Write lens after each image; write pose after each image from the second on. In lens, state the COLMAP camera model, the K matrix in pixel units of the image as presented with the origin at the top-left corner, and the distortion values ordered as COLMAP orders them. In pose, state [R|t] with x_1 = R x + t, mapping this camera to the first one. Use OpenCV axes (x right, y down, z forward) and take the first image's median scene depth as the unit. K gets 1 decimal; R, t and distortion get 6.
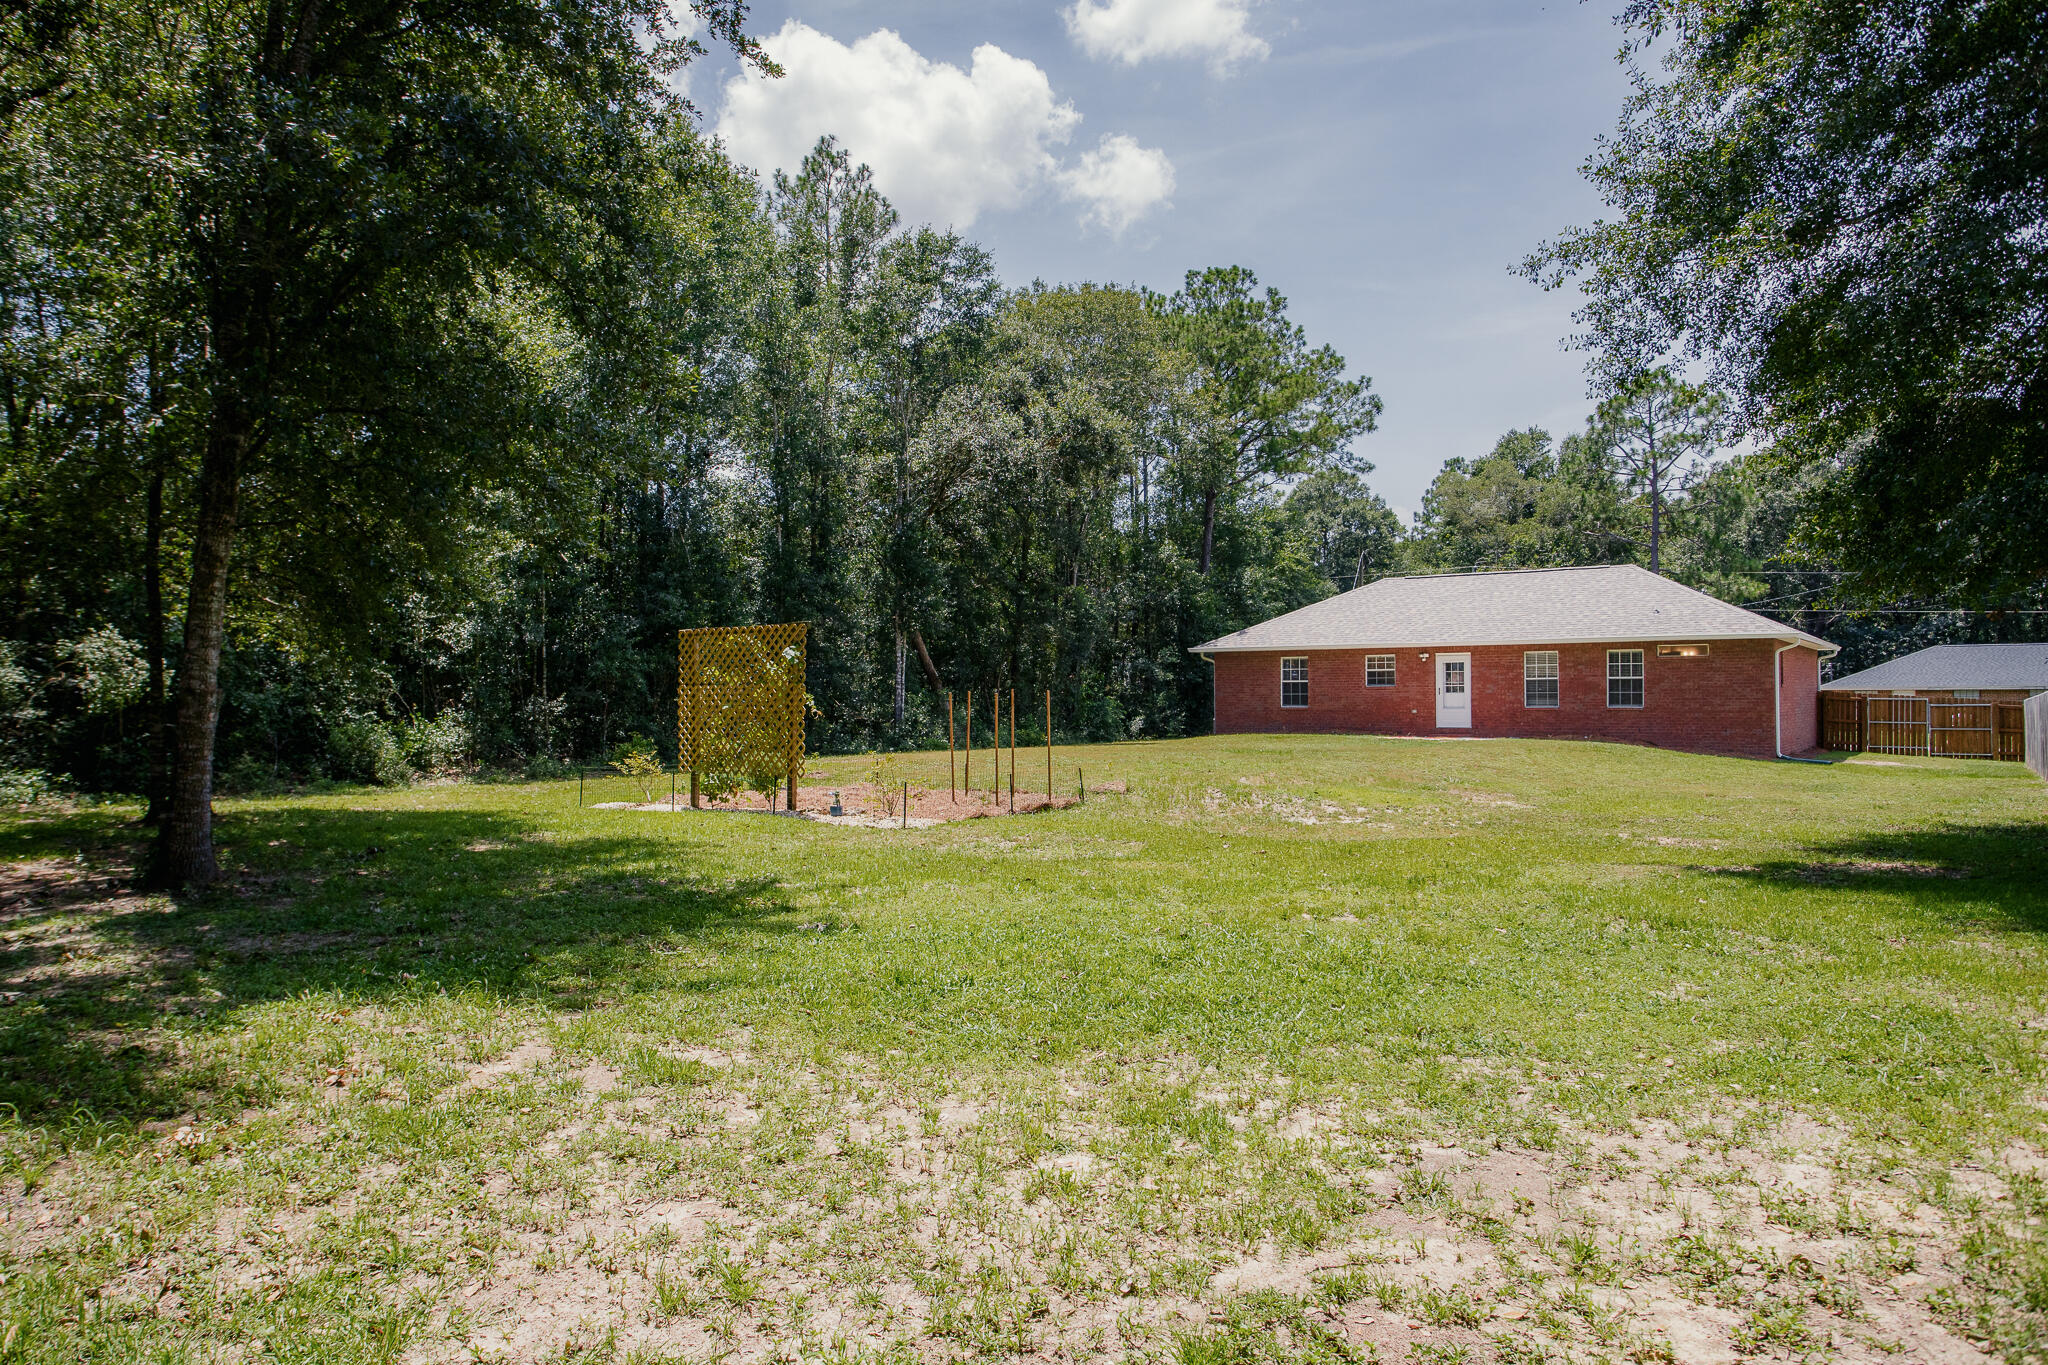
lens RADIAL K [[1422.7, 0, 1023.9], [0, 1422.7, 689.5], [0, 0, 1]] dist [0.017660, 0.003739]
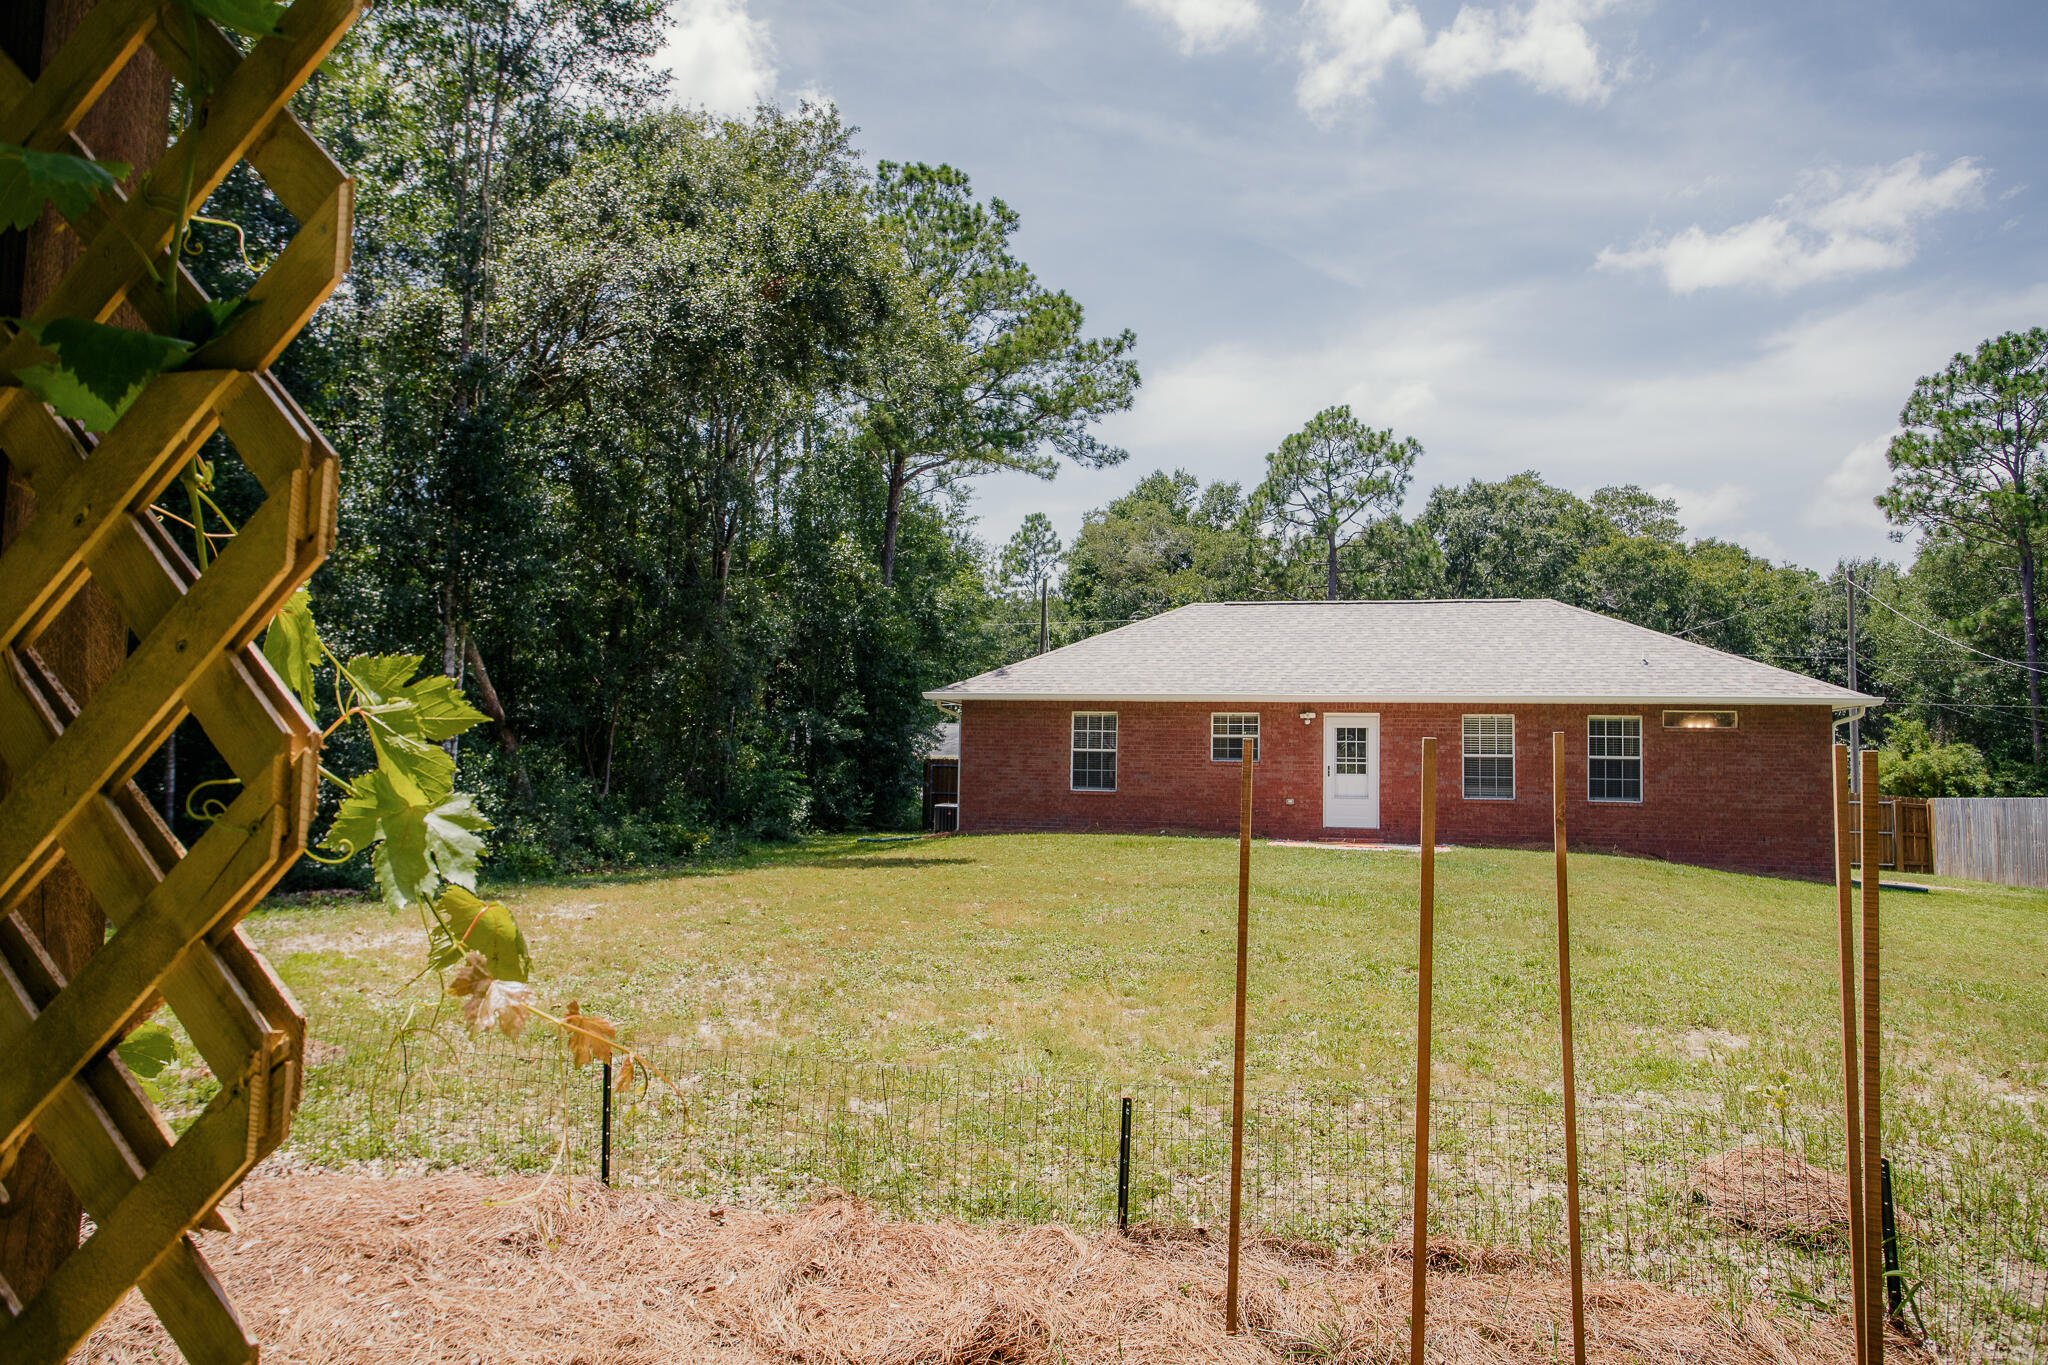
lens RADIAL K [[1414.3, 0, 1031.4], [0, 1414.3, 678.2], [0, 0, 1]] dist [-0.031970, 0.043296]
pose [[0.933980, 0.045553, 0.354411, -0.063923], [-0.025298, 0.997782, -0.061580, 0.001907], [-0.356430, 0.048548, 0.933060, 0.437901]]
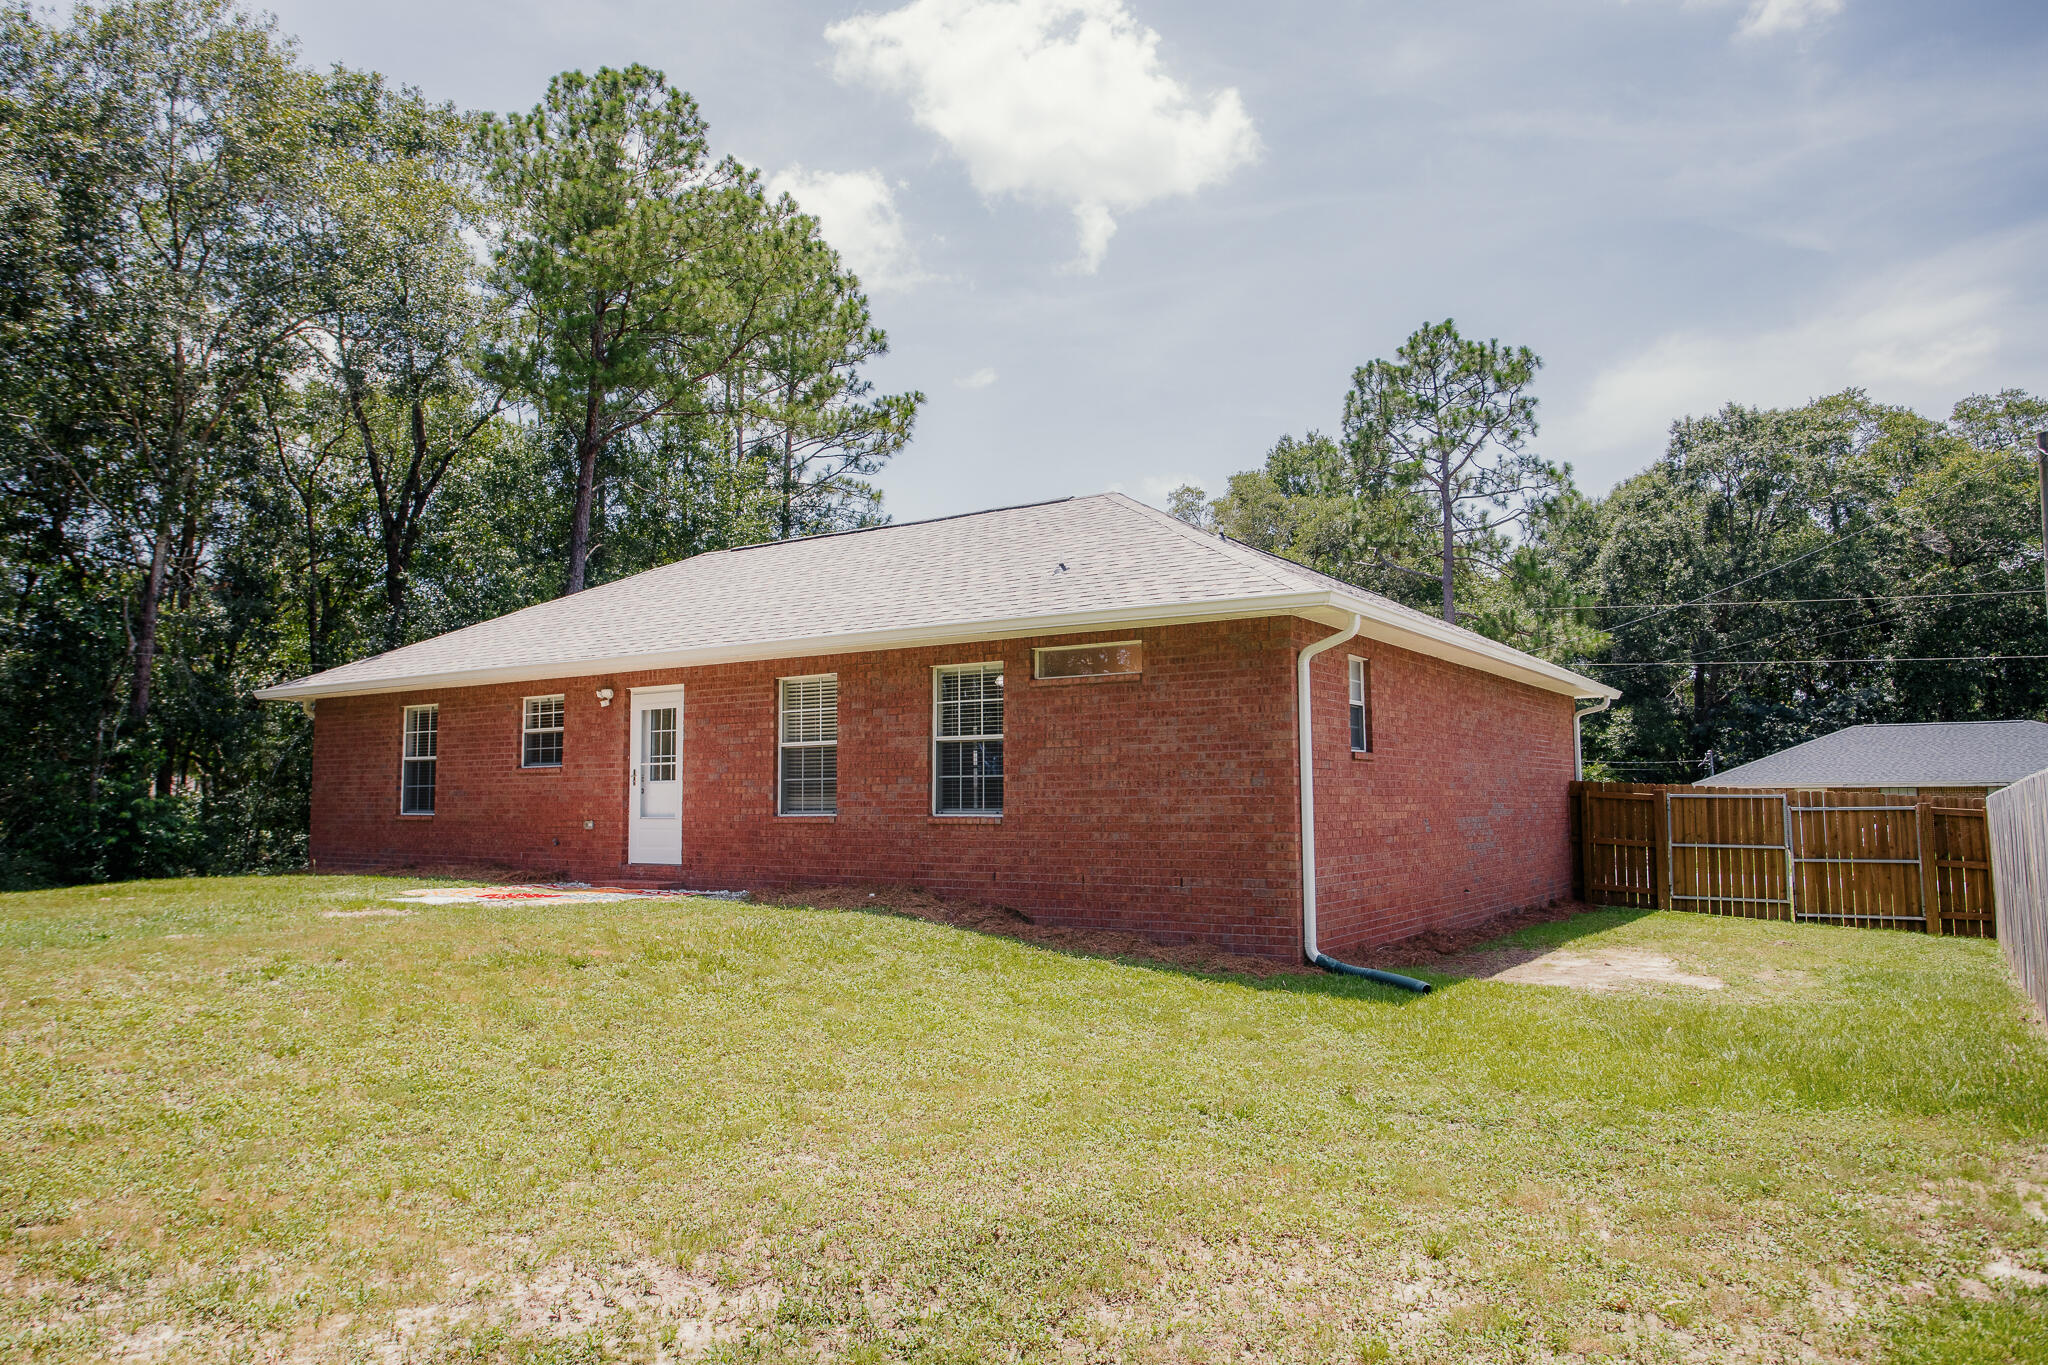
lens RADIAL K [[1414.3, 0, 1034.9], [0, 1414.3, 669.4], [0, 0, 1]] dist [-0.031970, 0.043296]
pose [[0.999813, 0.001059, 0.019302, 0.394501], [0.000672, 0.995992, -0.089441, 0.006550], [-0.019319, 0.089438, 0.995805, 0.569925]]
